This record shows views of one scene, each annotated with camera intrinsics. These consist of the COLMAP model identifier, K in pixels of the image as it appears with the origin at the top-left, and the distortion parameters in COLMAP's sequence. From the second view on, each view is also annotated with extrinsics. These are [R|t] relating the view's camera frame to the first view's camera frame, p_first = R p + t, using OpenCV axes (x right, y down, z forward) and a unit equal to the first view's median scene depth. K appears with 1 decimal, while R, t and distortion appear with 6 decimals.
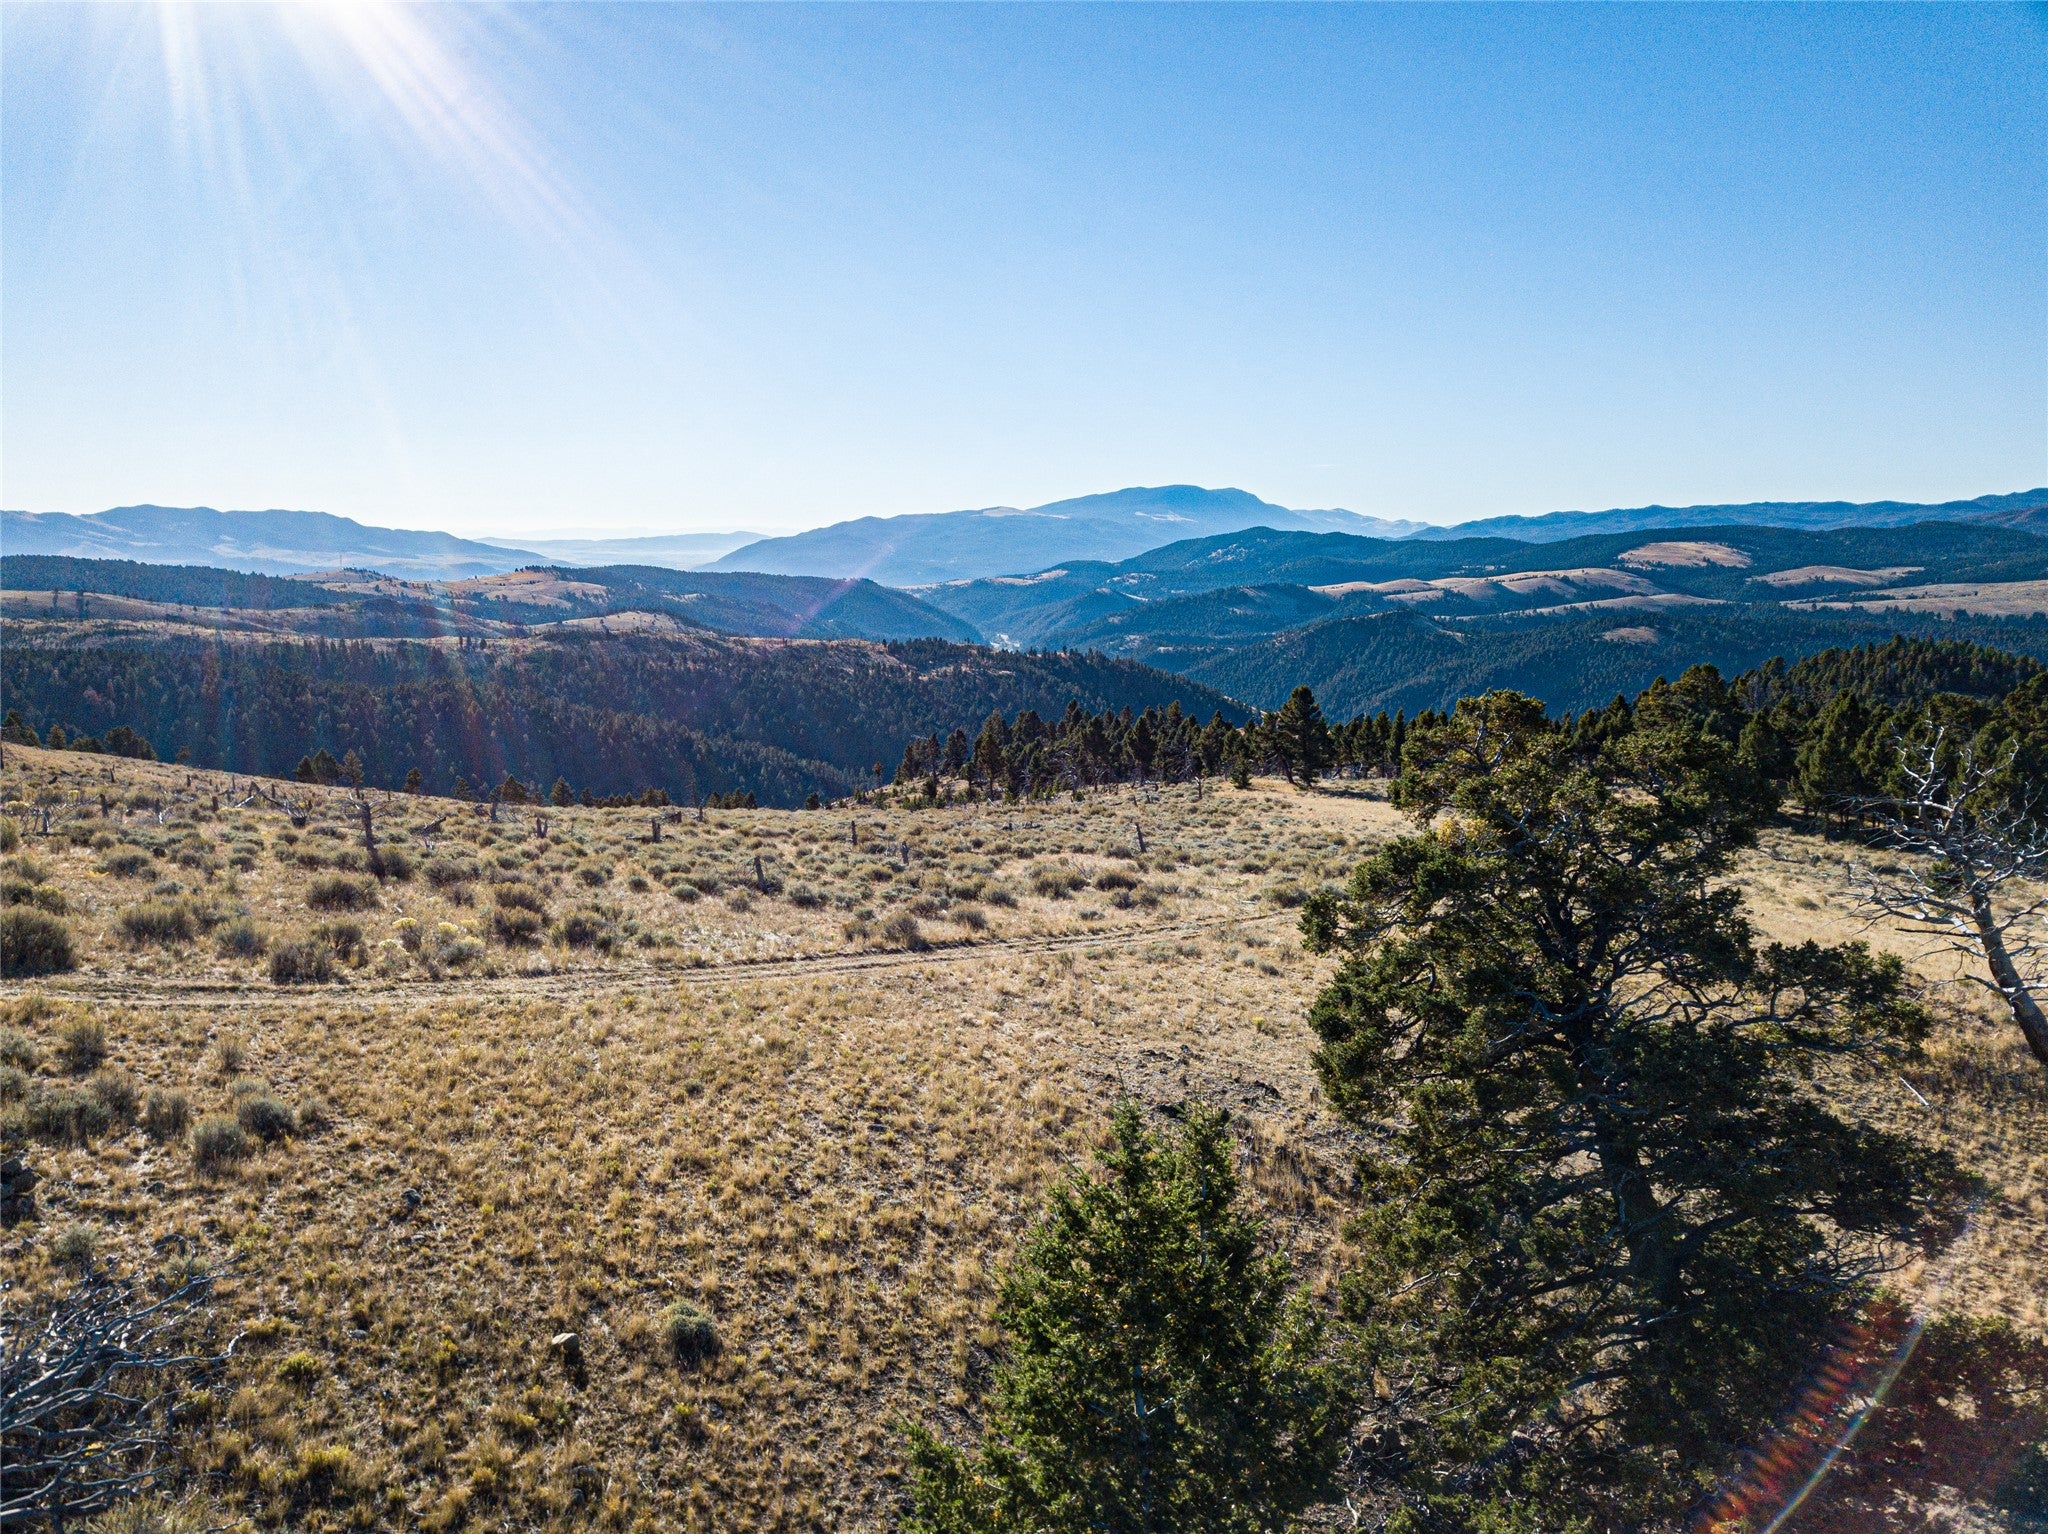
lens RADIAL K [[1569.2, 0, 1016.4], [0, 1569.2, 756.9], [0, 0, 1]] dist [0.023825, -0.034548]
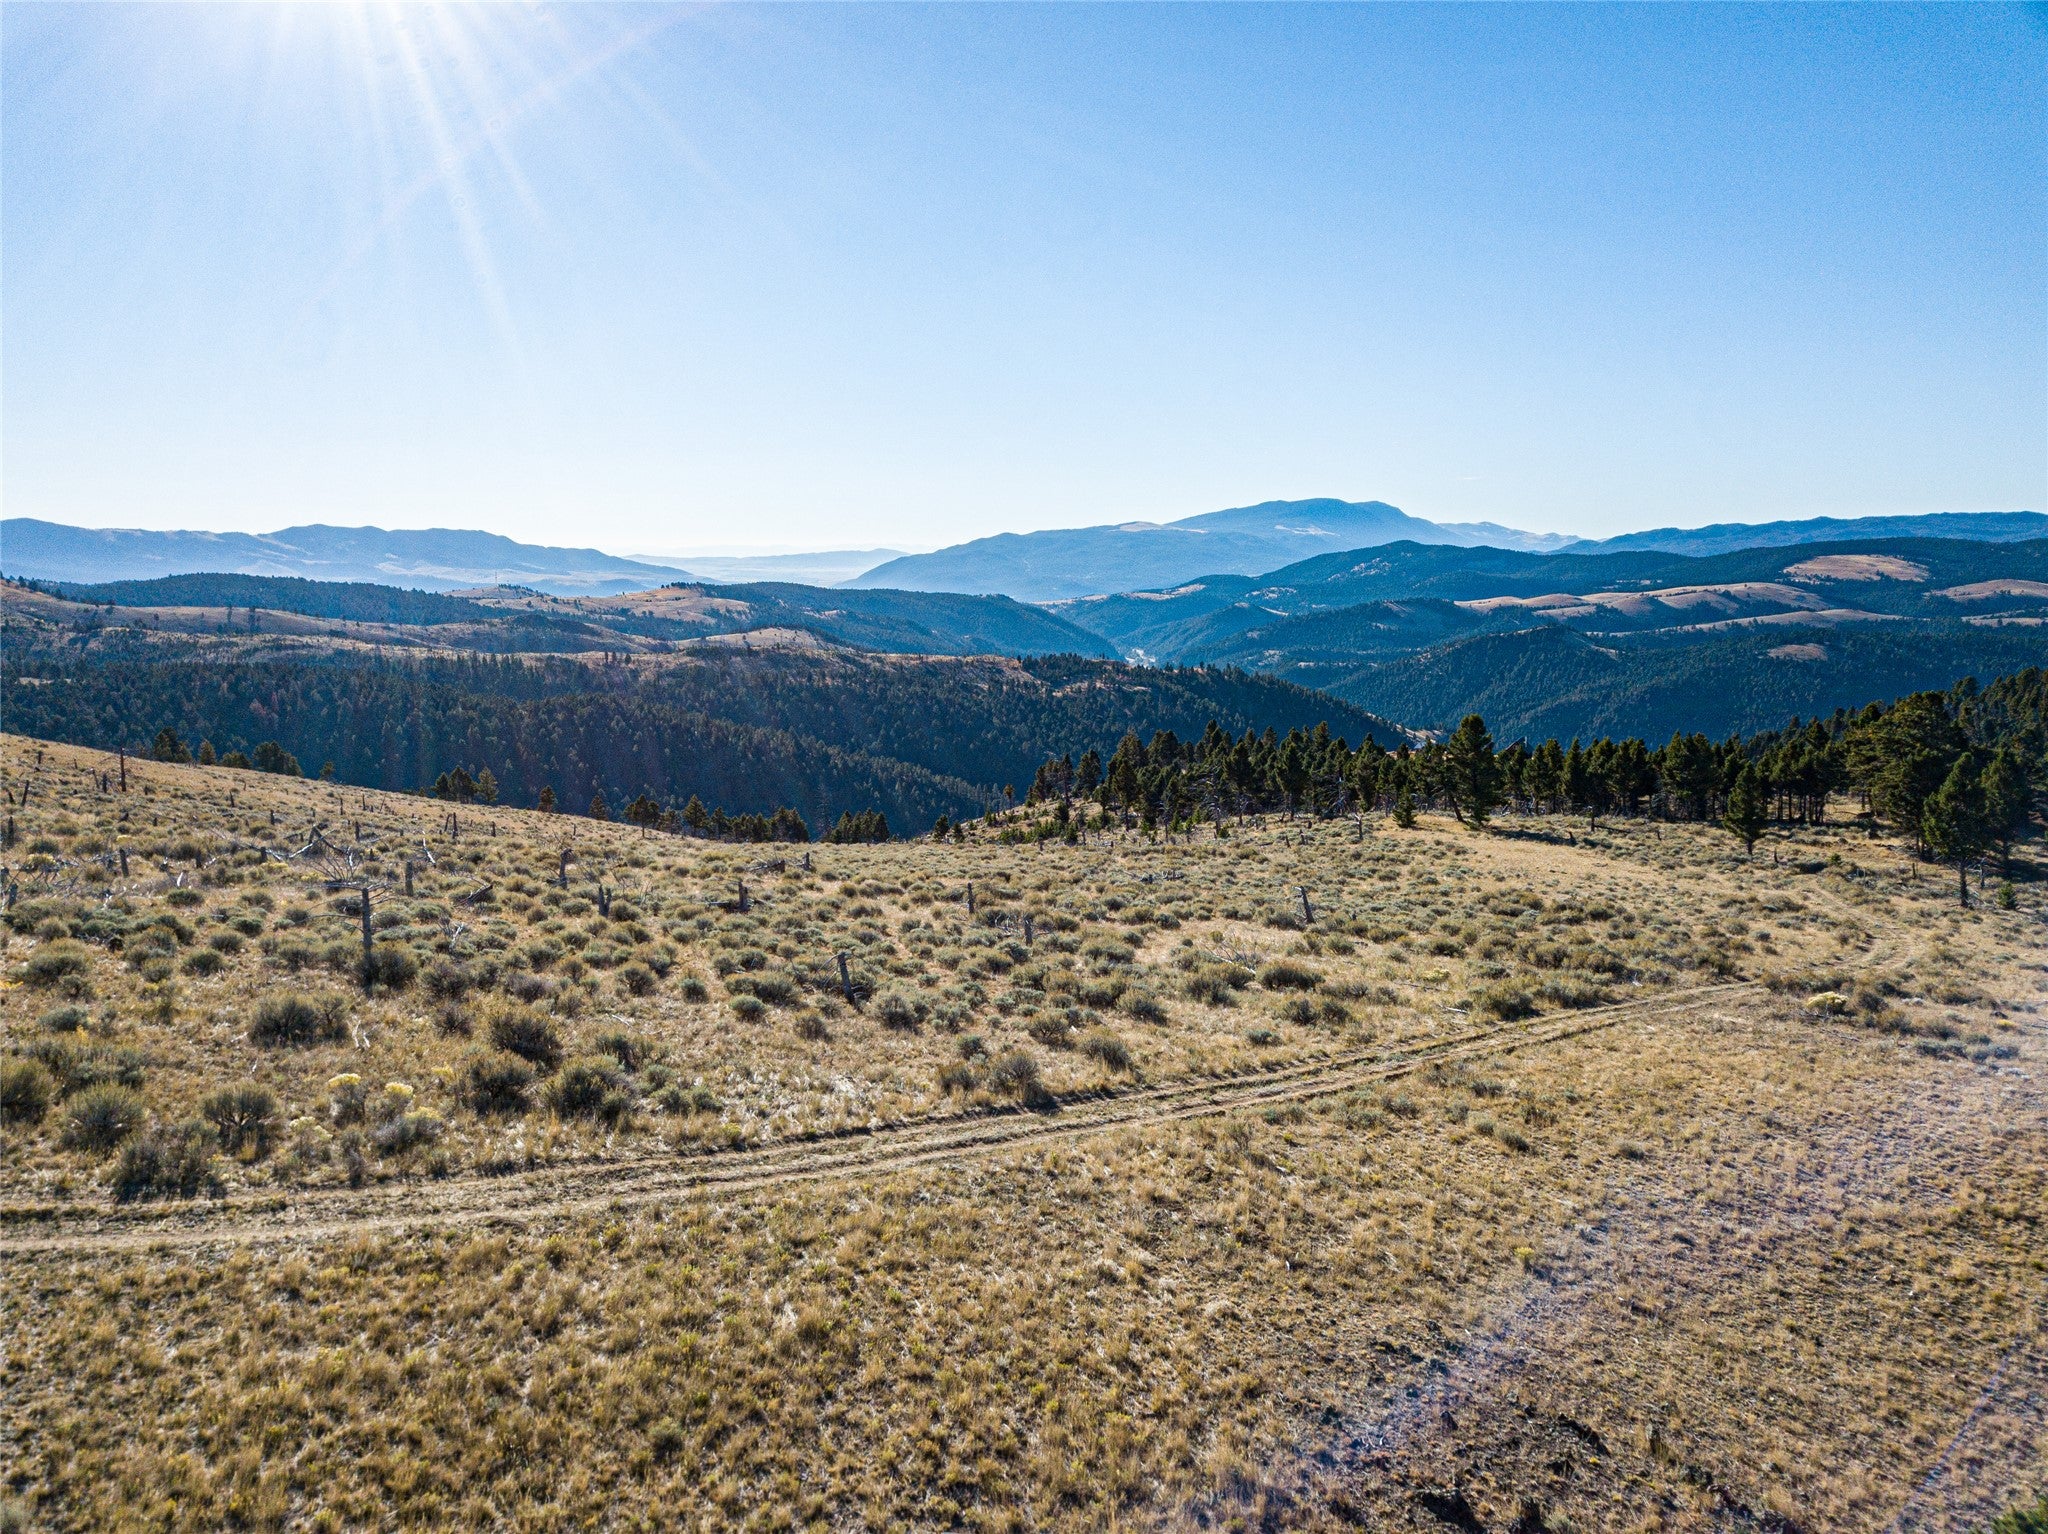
lens RADIAL K [[1569.2, 0, 1001.3], [0, 1569.2, 724.6], [0, 0, 1]] dist [0.023825, -0.034548]
pose [[0.995413, 0.006780, -0.095427, -0.005296], [-0.009626, 0.999521, -0.029405, -0.019986], [0.095182, 0.030189, 0.995002, 0.132853]]
